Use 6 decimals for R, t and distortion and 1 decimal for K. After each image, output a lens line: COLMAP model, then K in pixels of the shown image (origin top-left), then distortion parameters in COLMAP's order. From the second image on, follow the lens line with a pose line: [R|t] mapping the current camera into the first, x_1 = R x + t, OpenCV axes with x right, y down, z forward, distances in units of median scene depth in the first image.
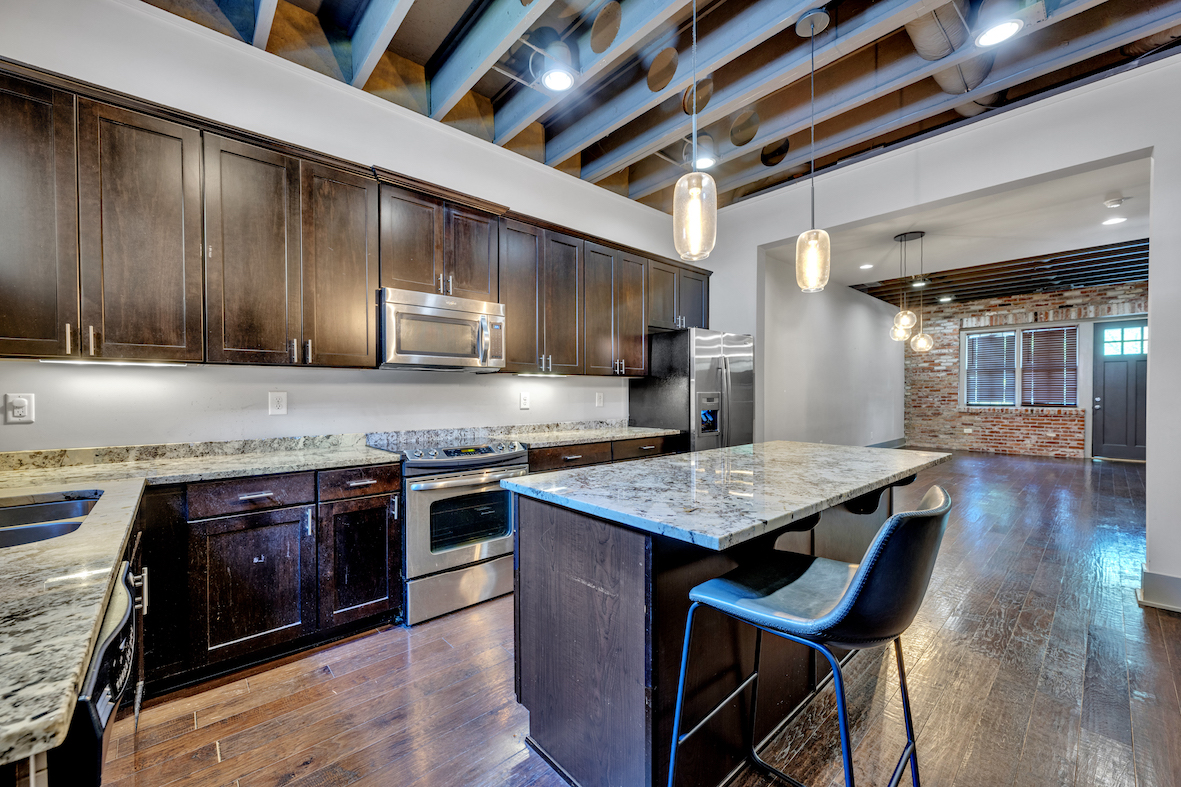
lens RADIAL K [[463.4, 0, 588.5], [0, 463.4, 397.6], [0, 0, 1]] dist [-0.002058, 0.000430]
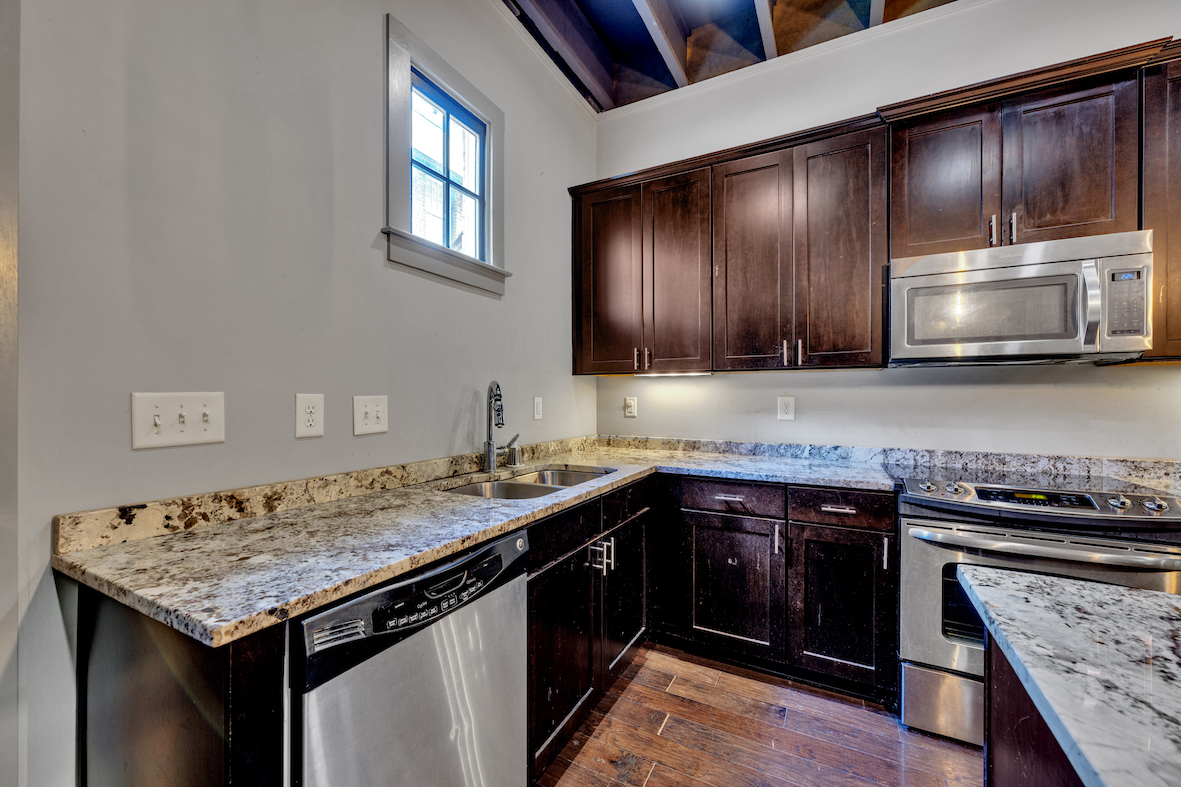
lens RADIAL K [[463.4, 0, 592.0], [0, 463.4, 397.7], [0, 0, 1]] dist [-0.002058, 0.000430]
pose [[0.347851, 0.004617, -0.937538, 0.119531], [-0.011607, 0.999932, 0.000618, -0.006680], [0.937478, 0.010667, 0.347882, 0.317884]]
